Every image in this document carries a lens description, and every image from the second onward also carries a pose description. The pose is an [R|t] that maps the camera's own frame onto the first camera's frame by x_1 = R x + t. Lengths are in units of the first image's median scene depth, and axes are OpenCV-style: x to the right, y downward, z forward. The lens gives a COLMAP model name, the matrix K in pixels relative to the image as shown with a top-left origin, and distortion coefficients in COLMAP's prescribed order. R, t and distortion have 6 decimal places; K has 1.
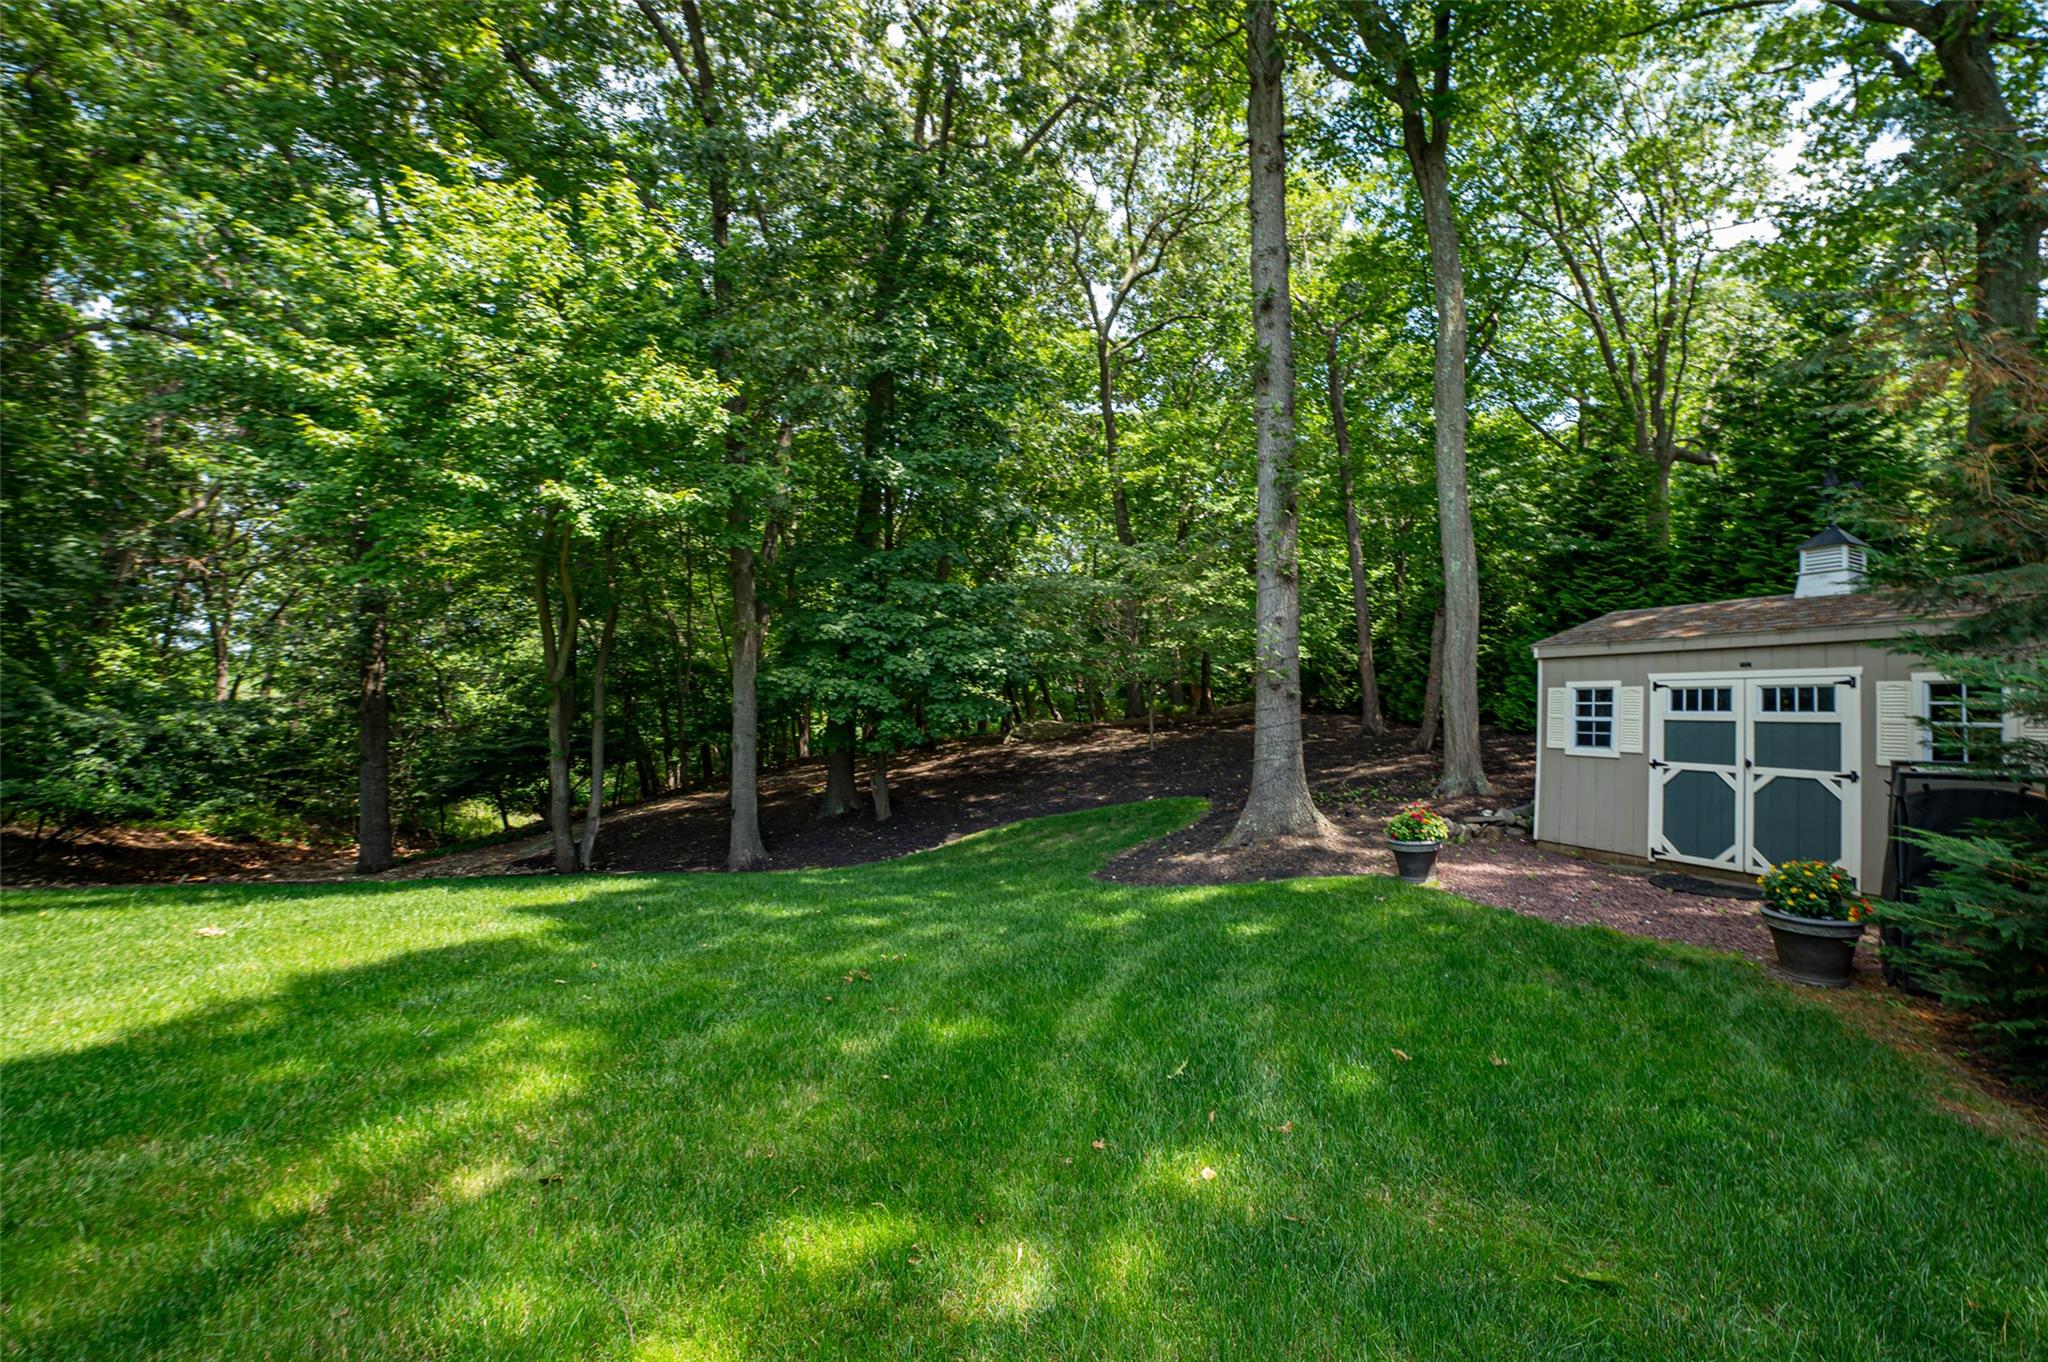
lens RADIAL K [[808.1, 0, 1034.5], [0, 808.1, 679.0], [0, 0, 1]] dist [-0.010576, -0.000301]
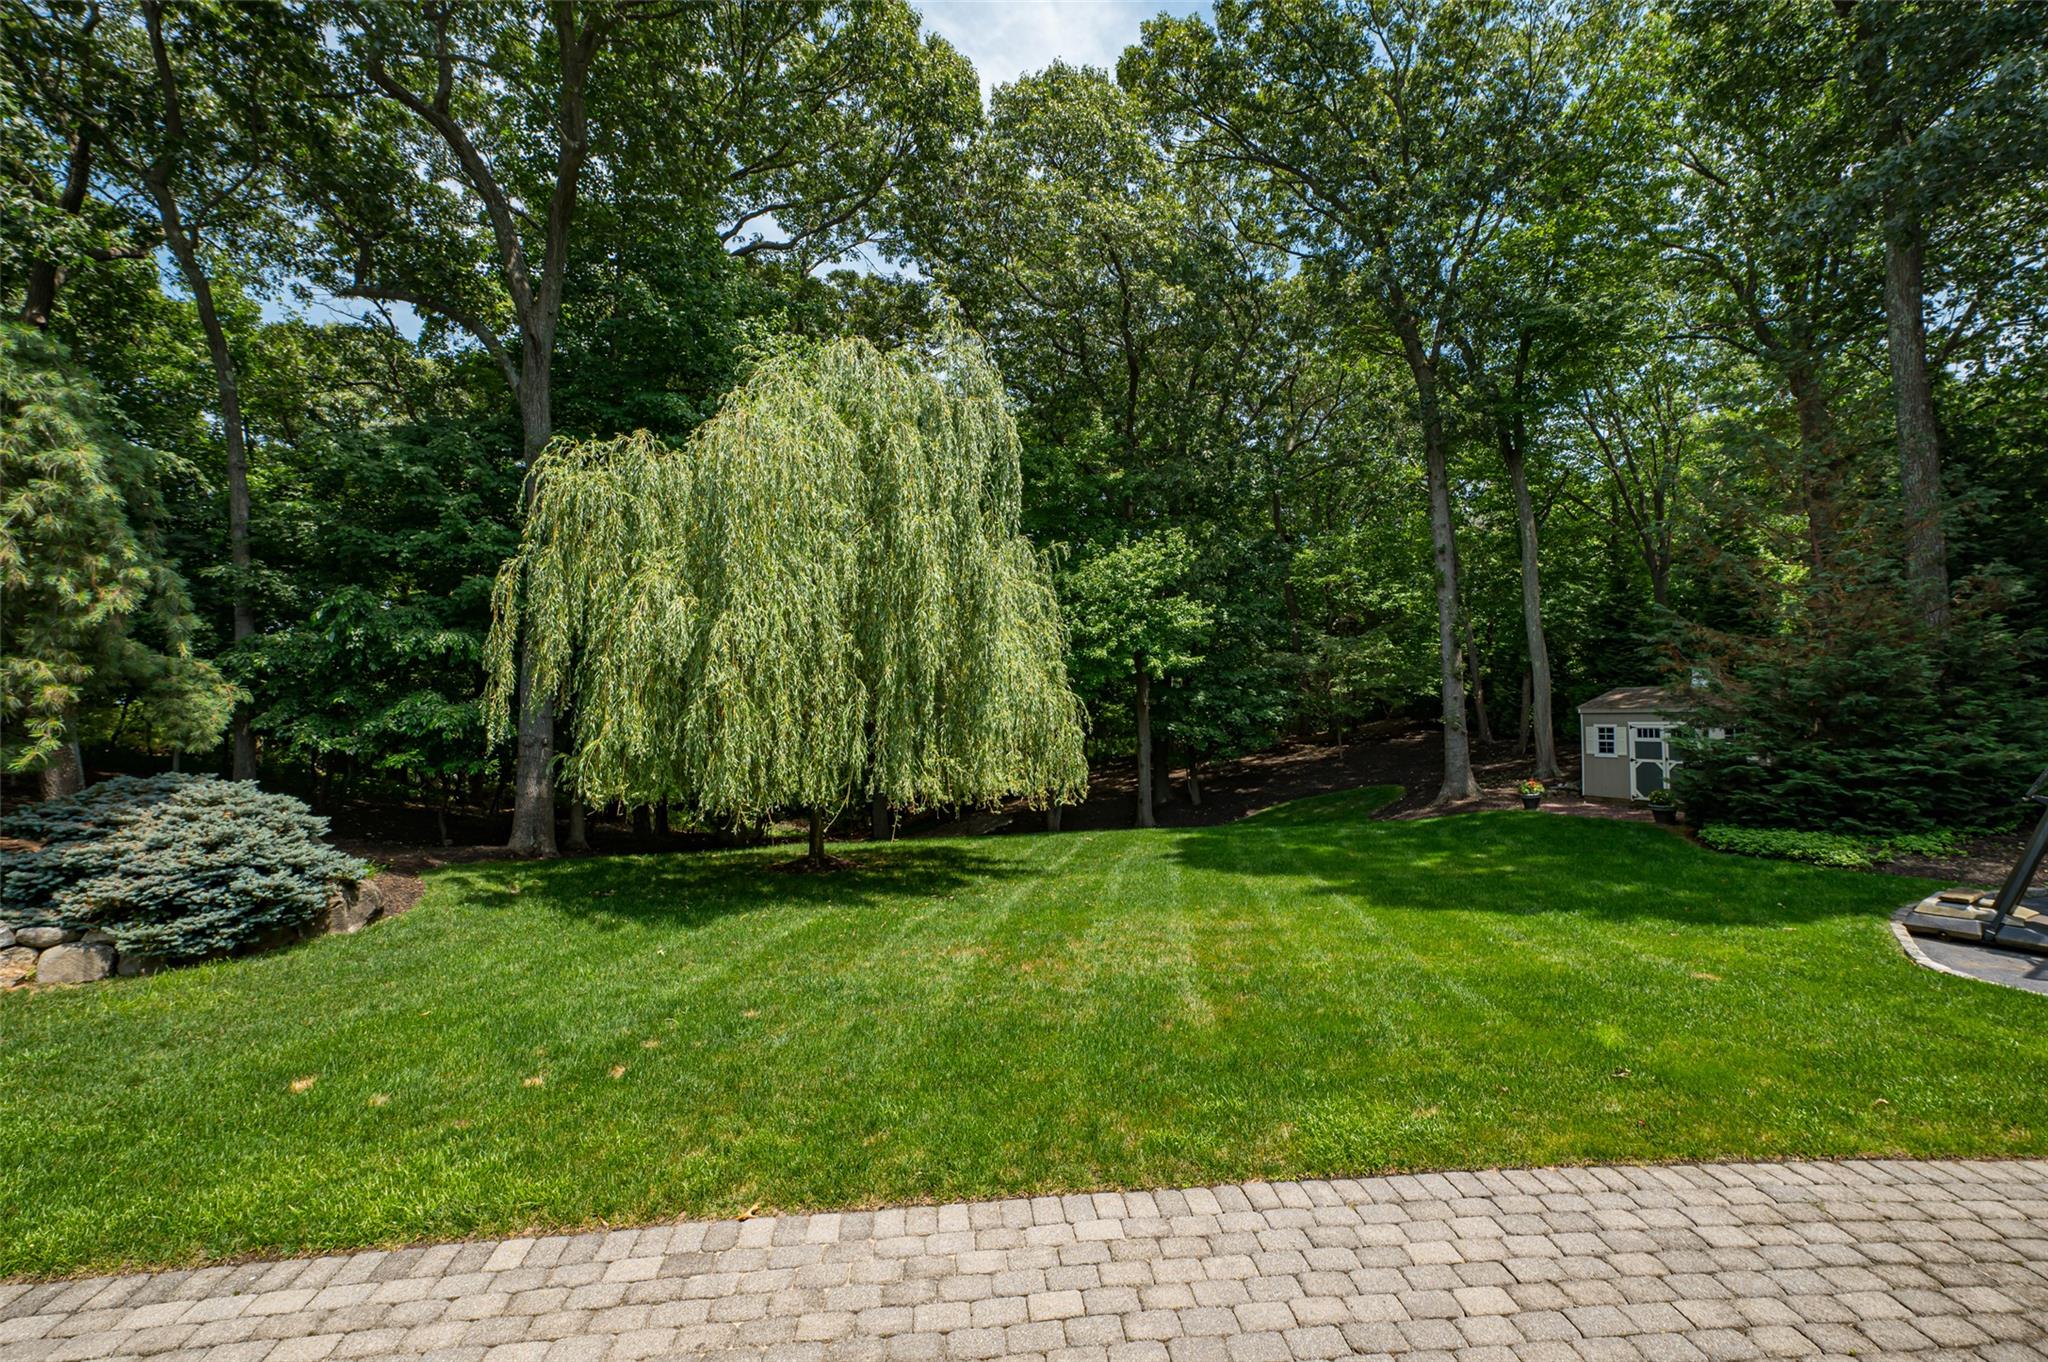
lens RADIAL K [[814.6, 0, 1024.5], [0, 814.6, 674.4], [0, 0, 1]] dist [-0.016404, -0.000599]
pose [[0.996892, -0.039928, -0.067919, -0.806193], [0.038897, 0.999108, -0.016443, -0.169337], [0.068515, 0.013750, 0.997555, -1.436767]]
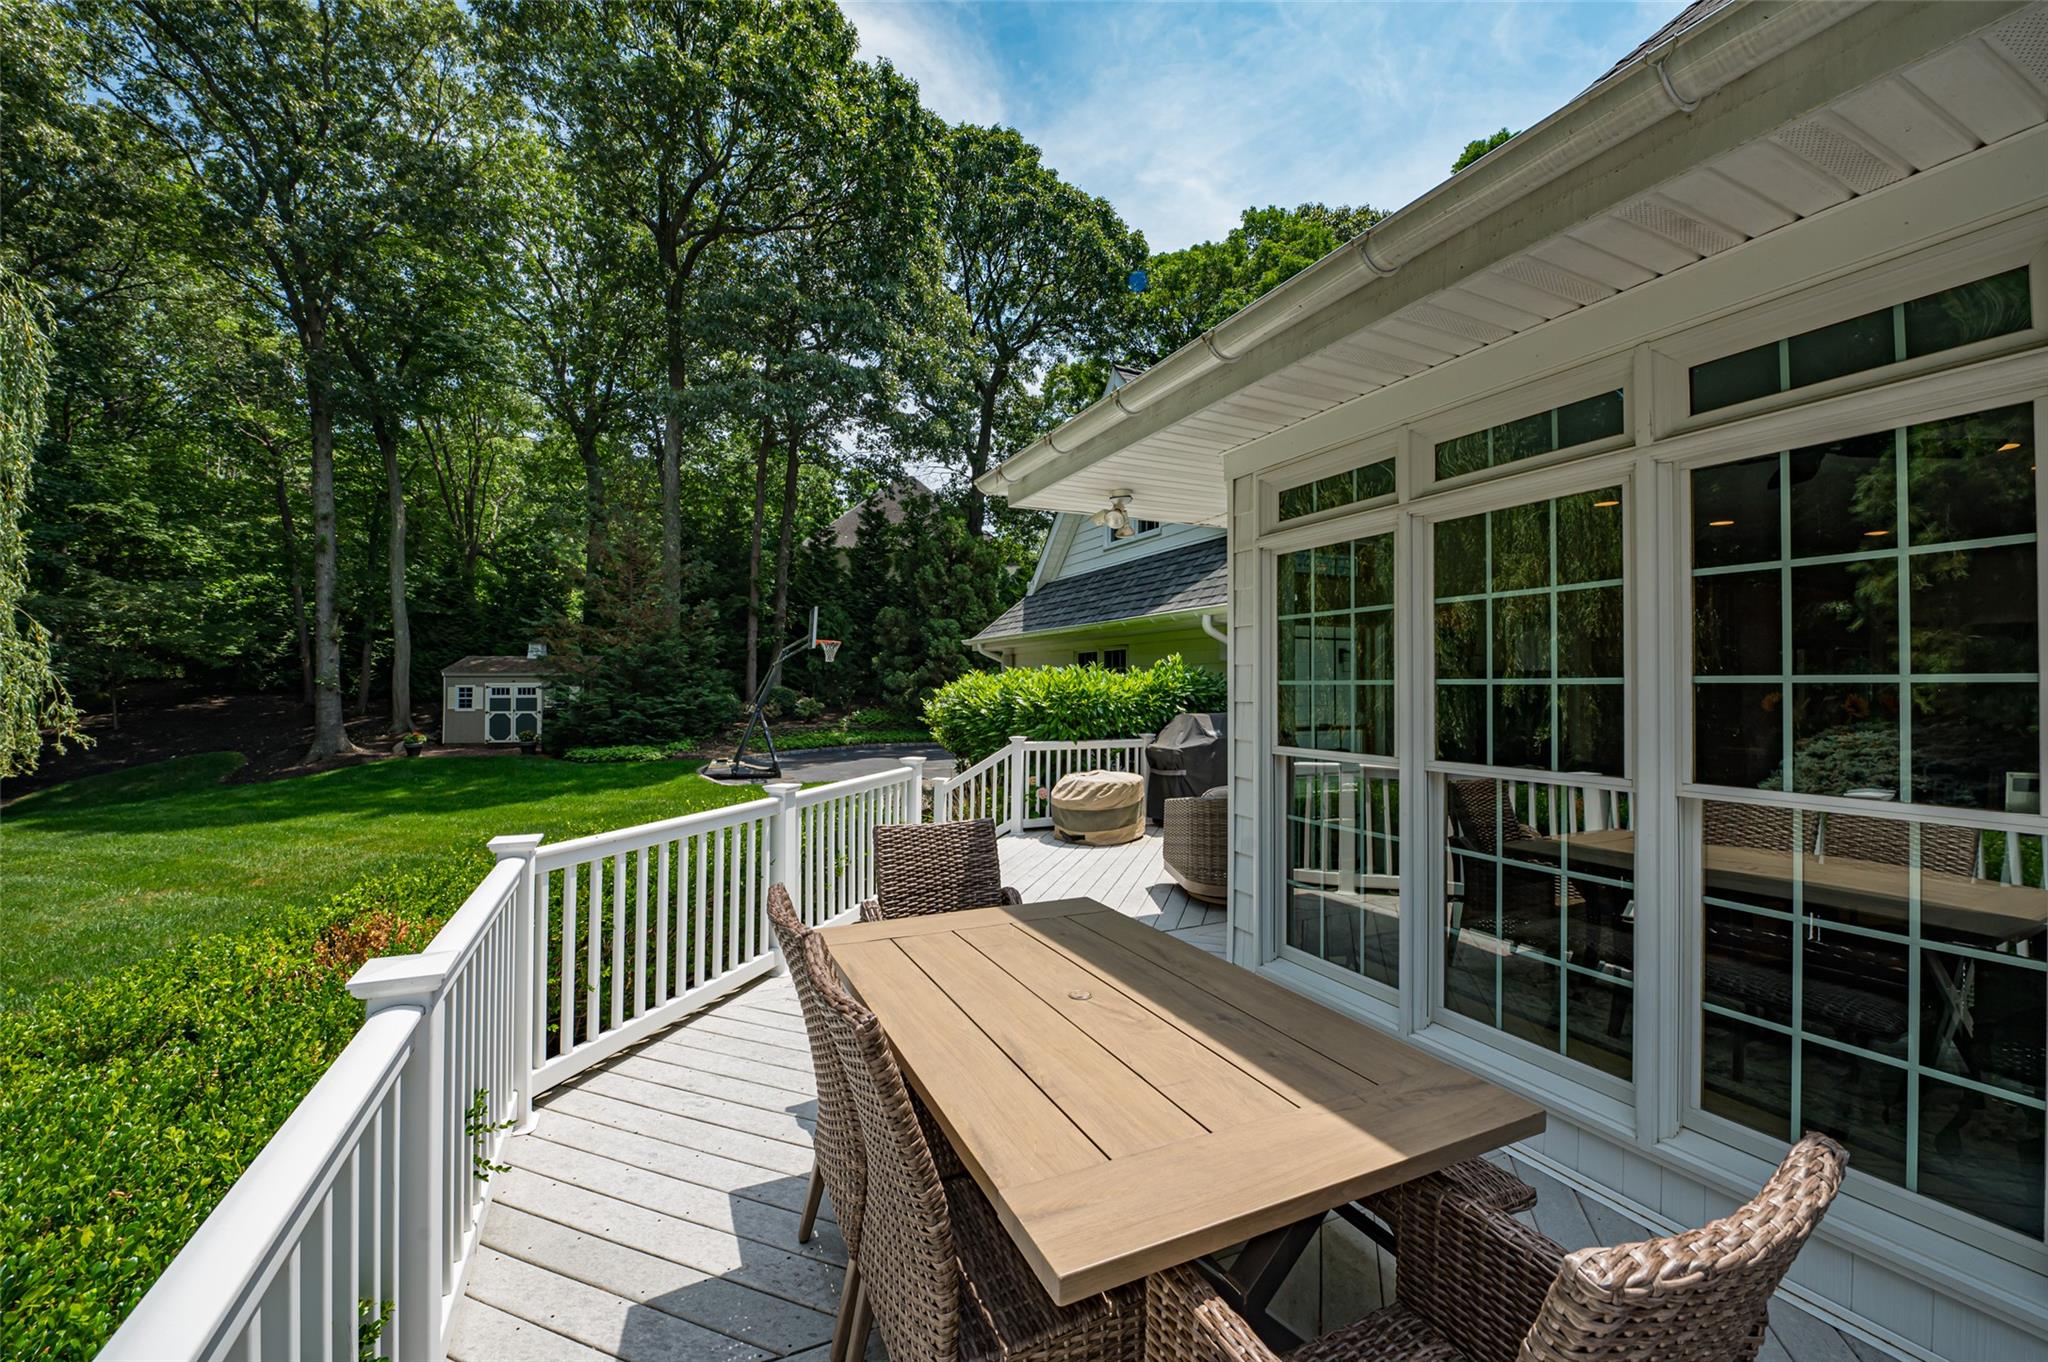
lens RADIAL K [[814.6, 0, 1024.5], [0, 814.6, 674.4], [0, 0, 1]] dist [-0.016404, -0.000599]
pose [[0.262123, -0.018617, 0.964855, -1.599013], [-0.029913, 0.999177, 0.027406, -0.177827], [-0.964571, -0.036046, 0.261351, -1.711199]]
